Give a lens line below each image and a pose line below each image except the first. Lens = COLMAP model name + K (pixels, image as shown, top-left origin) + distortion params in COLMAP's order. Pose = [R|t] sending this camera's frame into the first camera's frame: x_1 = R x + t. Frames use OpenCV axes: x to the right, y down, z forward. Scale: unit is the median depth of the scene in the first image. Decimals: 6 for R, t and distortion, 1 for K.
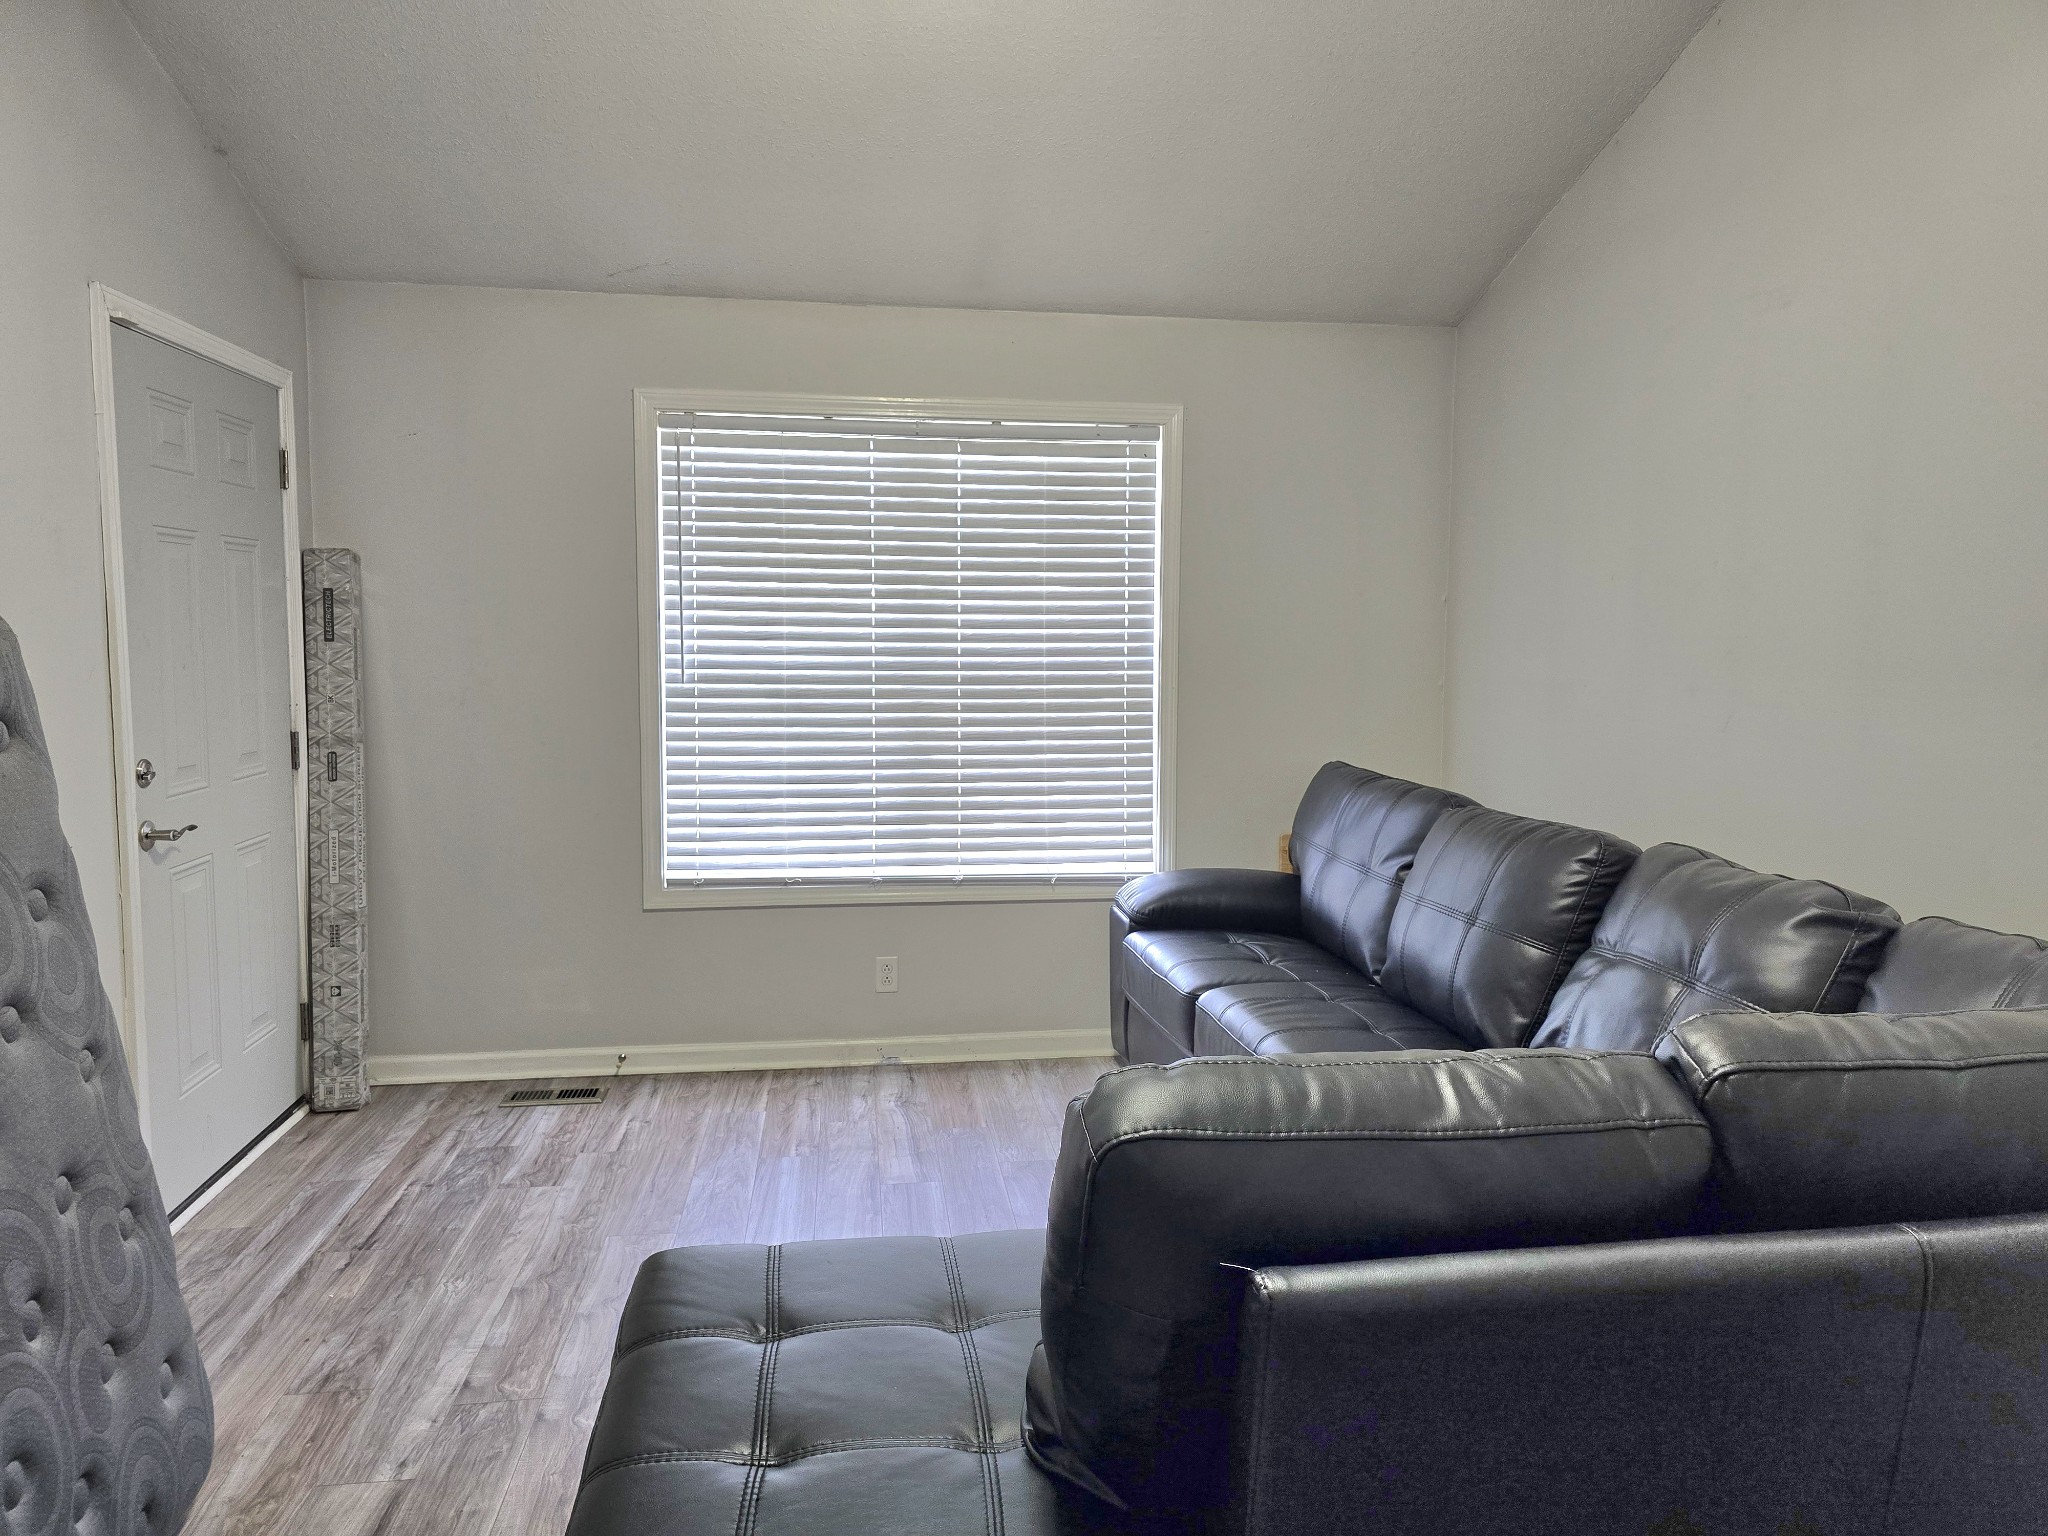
lens RADIAL K [[1381.6, 0, 1041.2], [0, 1381.6, 747.5], [0, 0, 1]] dist [0.061775, -0.055434]
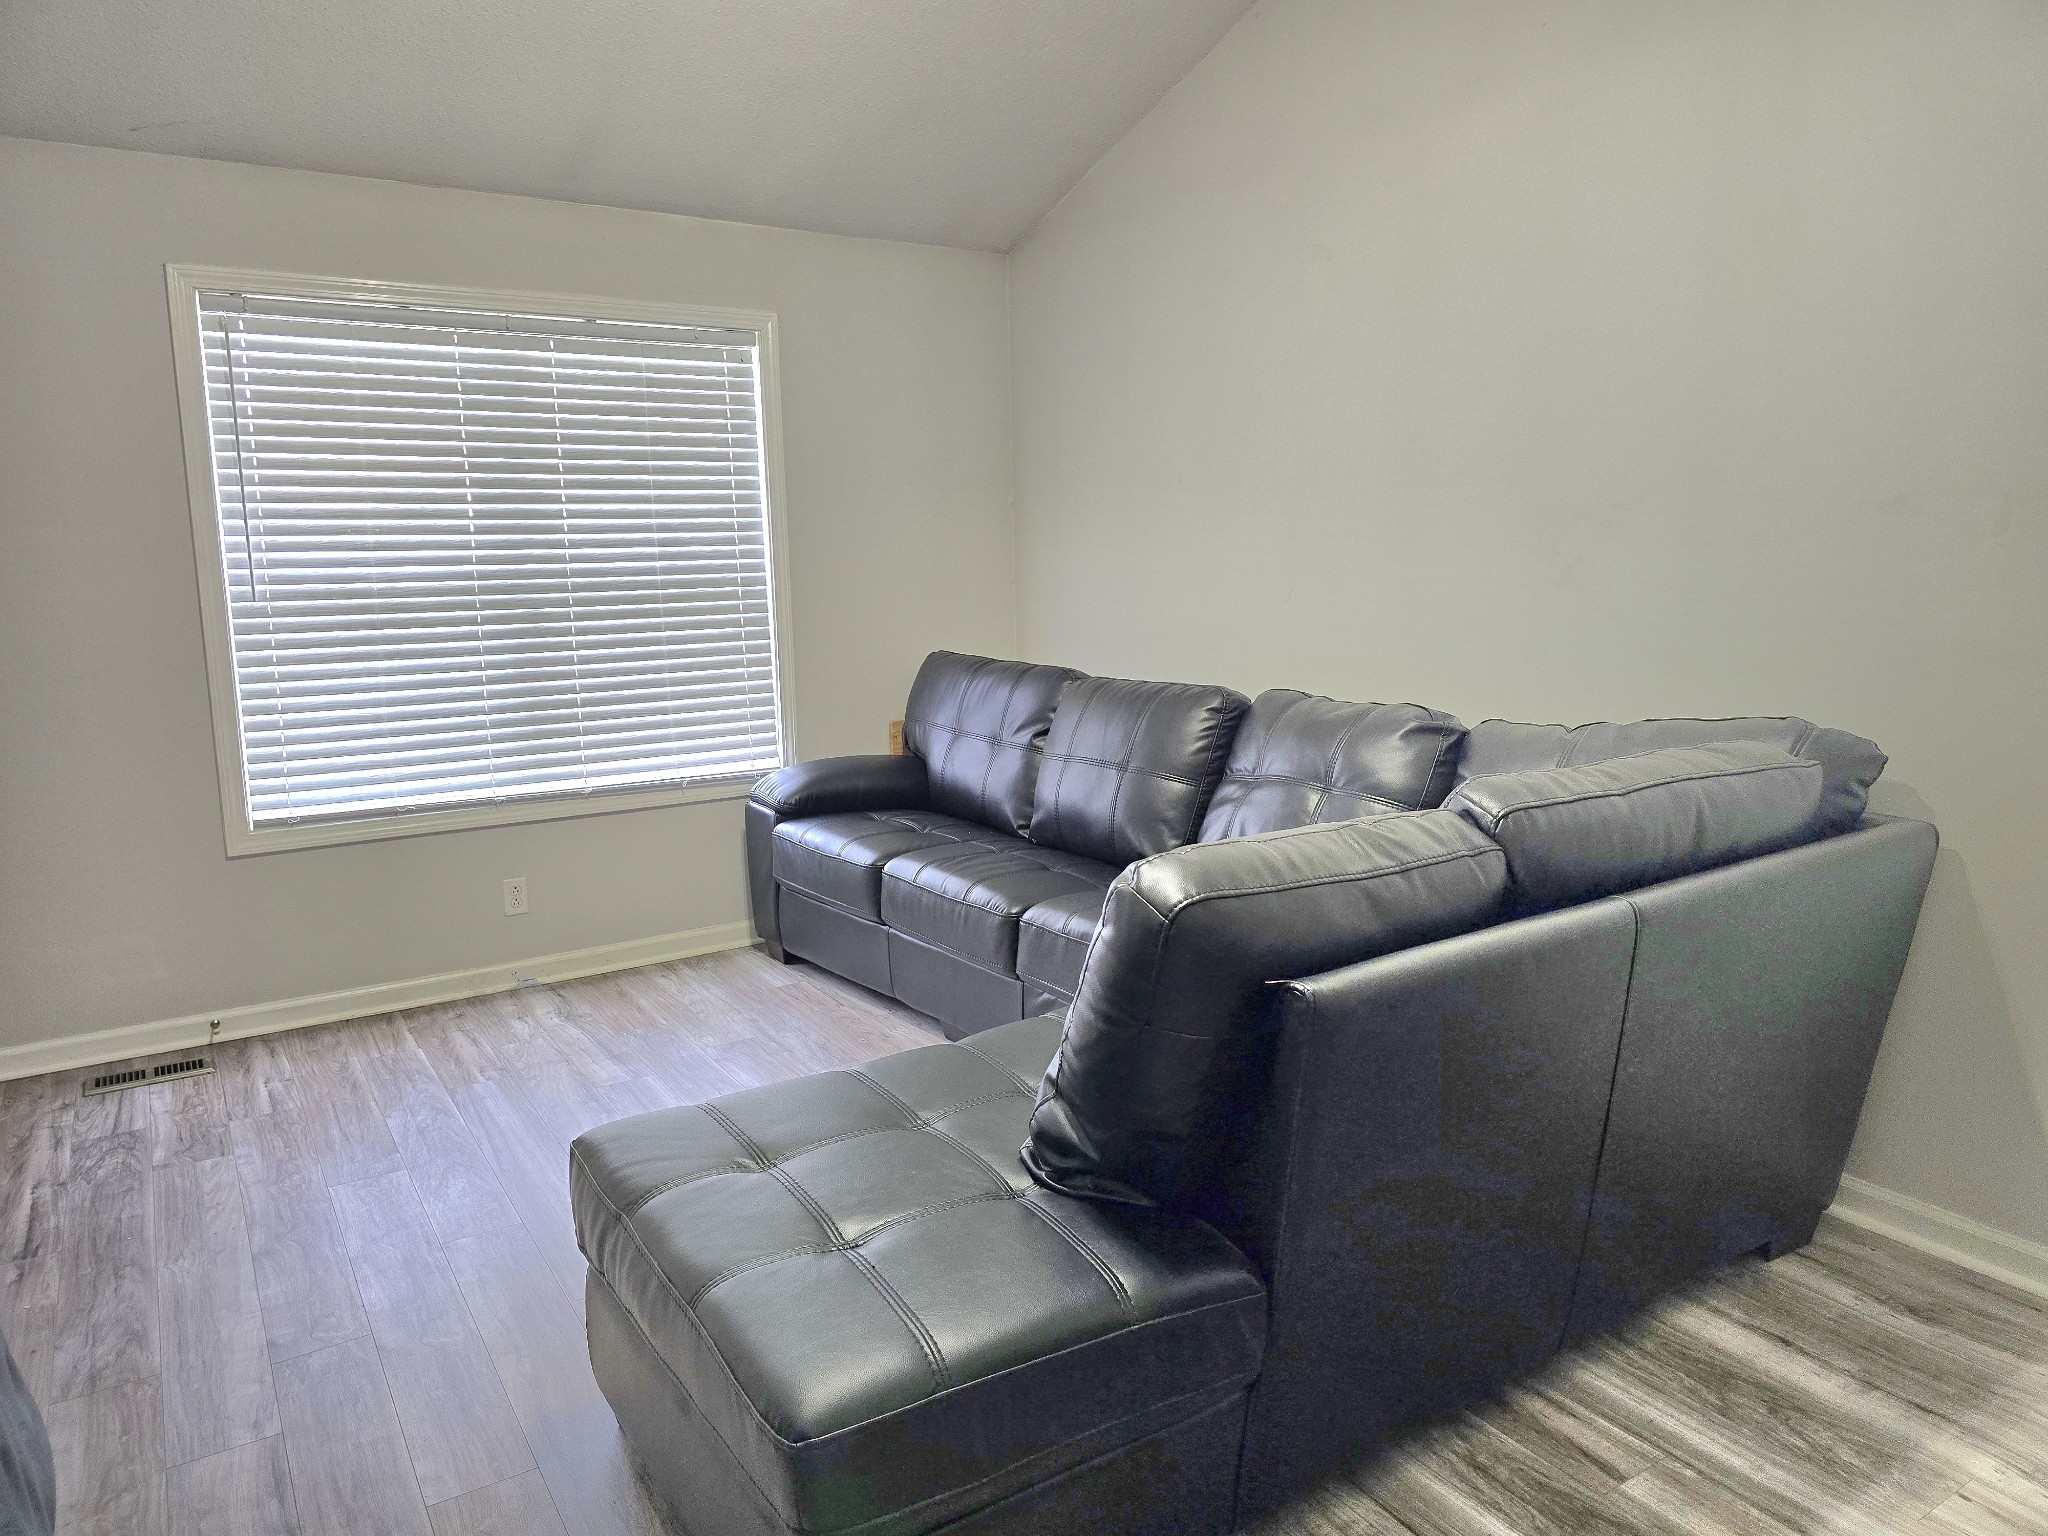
lens RADIAL K [[1381.6, 0, 1036.5], [0, 1381.6, 740.2], [0, 0, 1]] dist [0.061775, -0.055434]
pose [[0.906153, -0.082844, 0.414758, -0.190394], [0.059331, 0.995831, 0.069282, 0.010385], [-0.418769, -0.038172, 0.907290, -0.034037]]
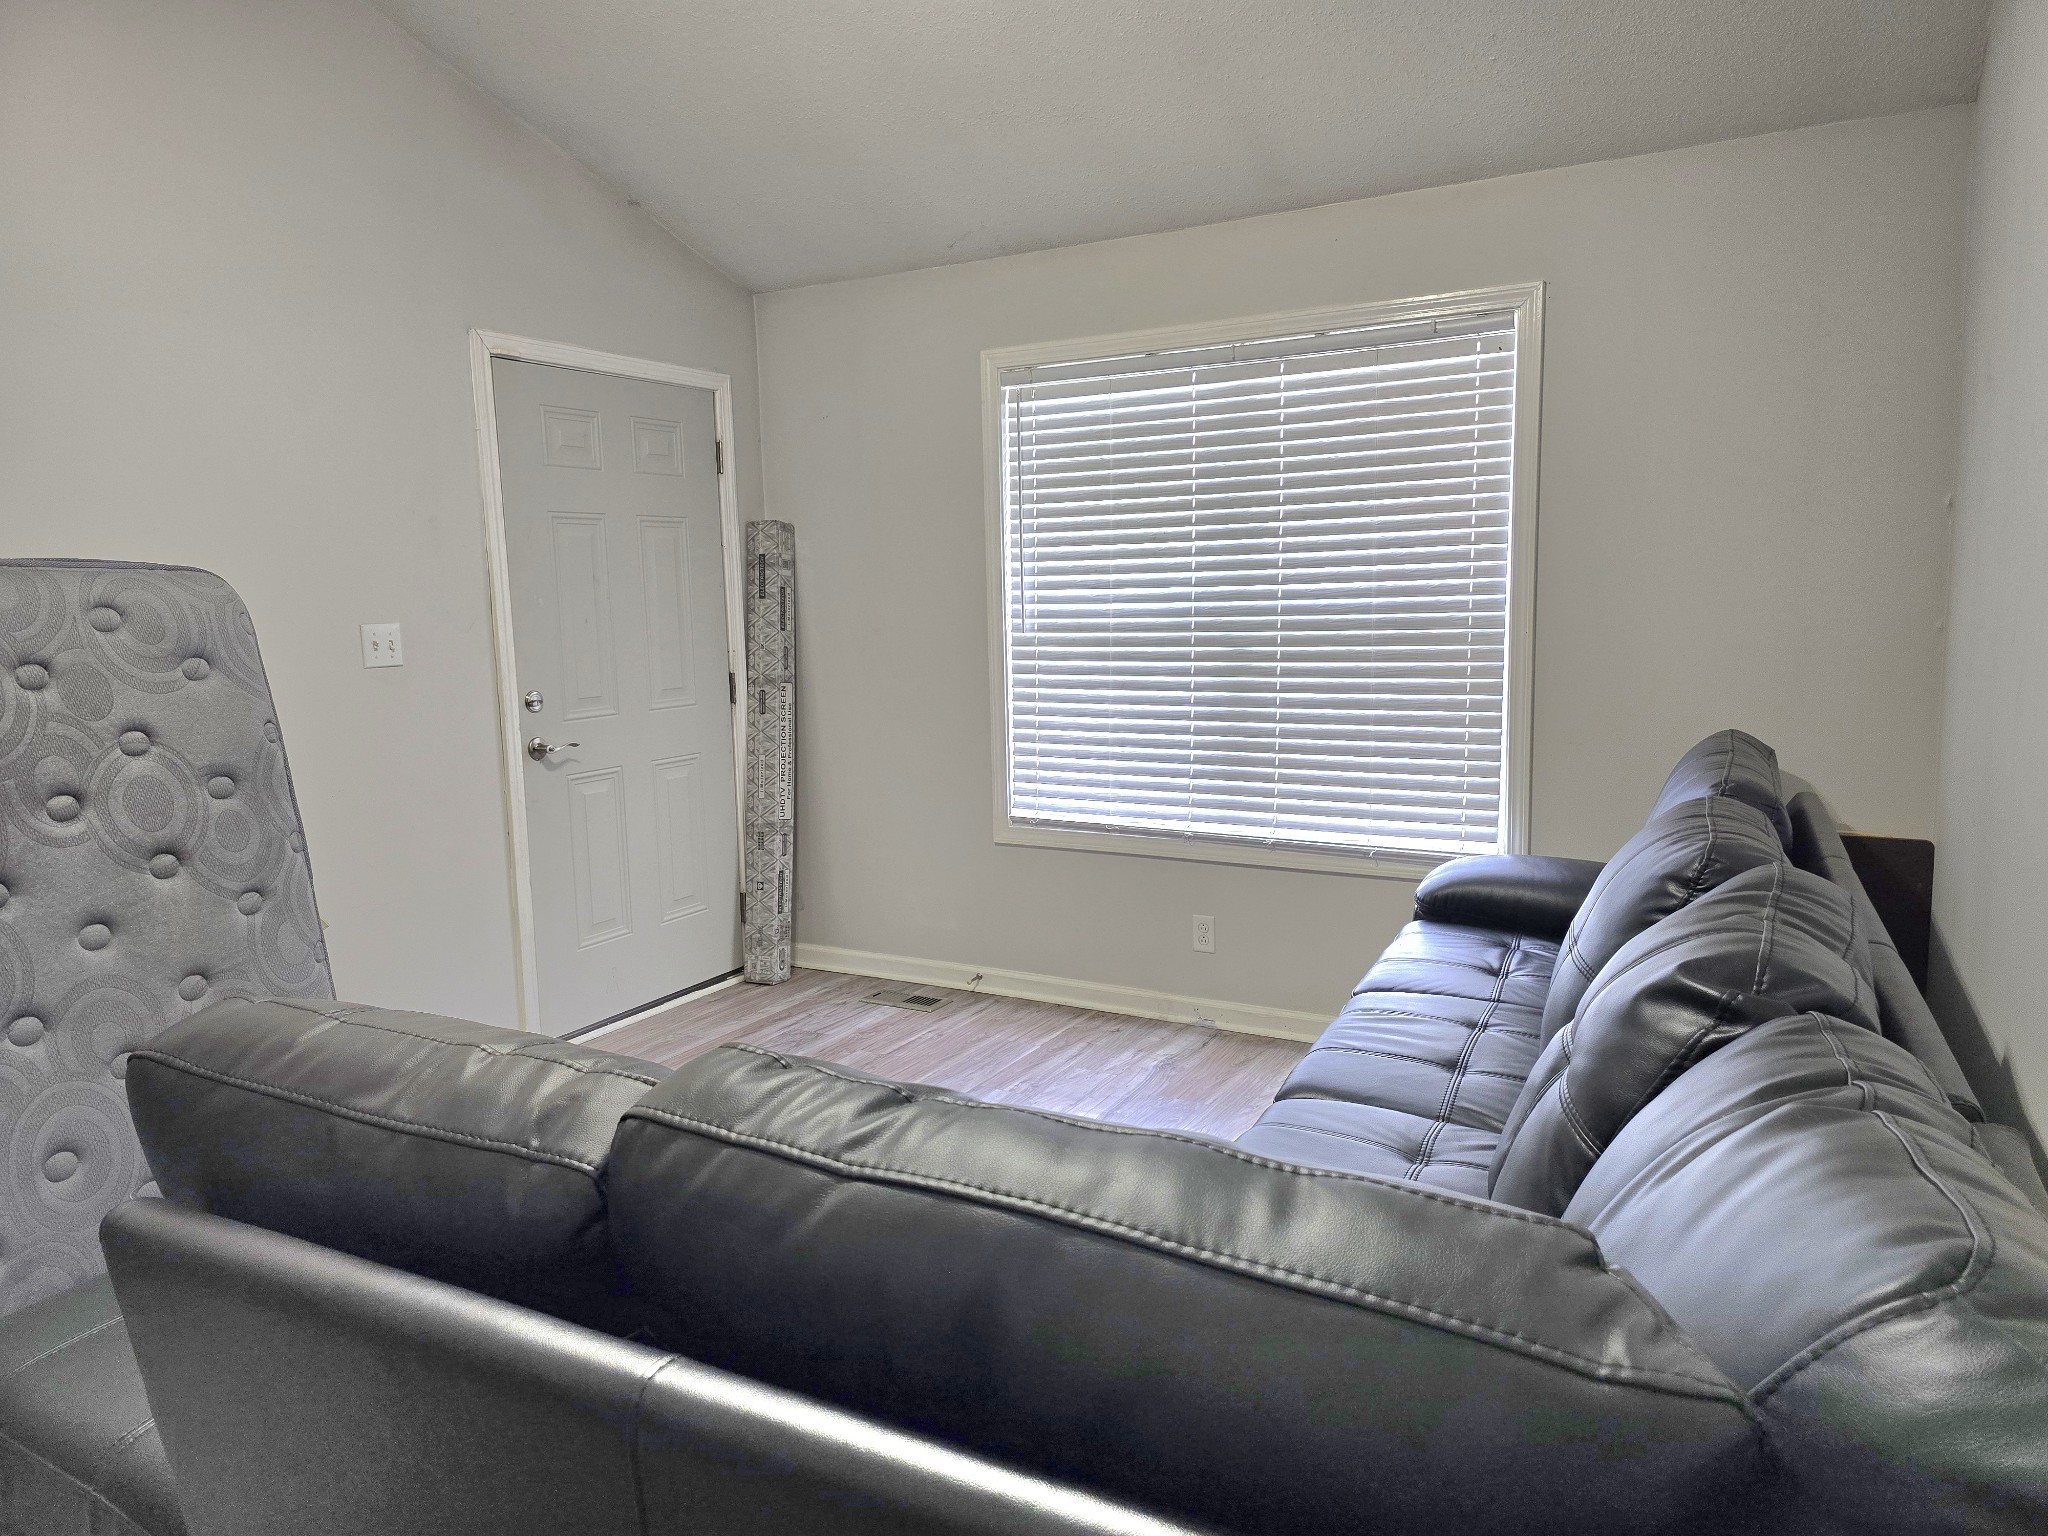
lens RADIAL K [[1381.6, 0, 1054.4], [0, 1381.6, 767.3], [0, 0, 1]] dist [0.061775, -0.055434]
pose [[0.795803, 0.053189, -0.603215, 0.409678], [-0.023004, 0.998071, 0.057658, -0.005059], [0.605118, -0.032008, 0.795492, 0.187999]]
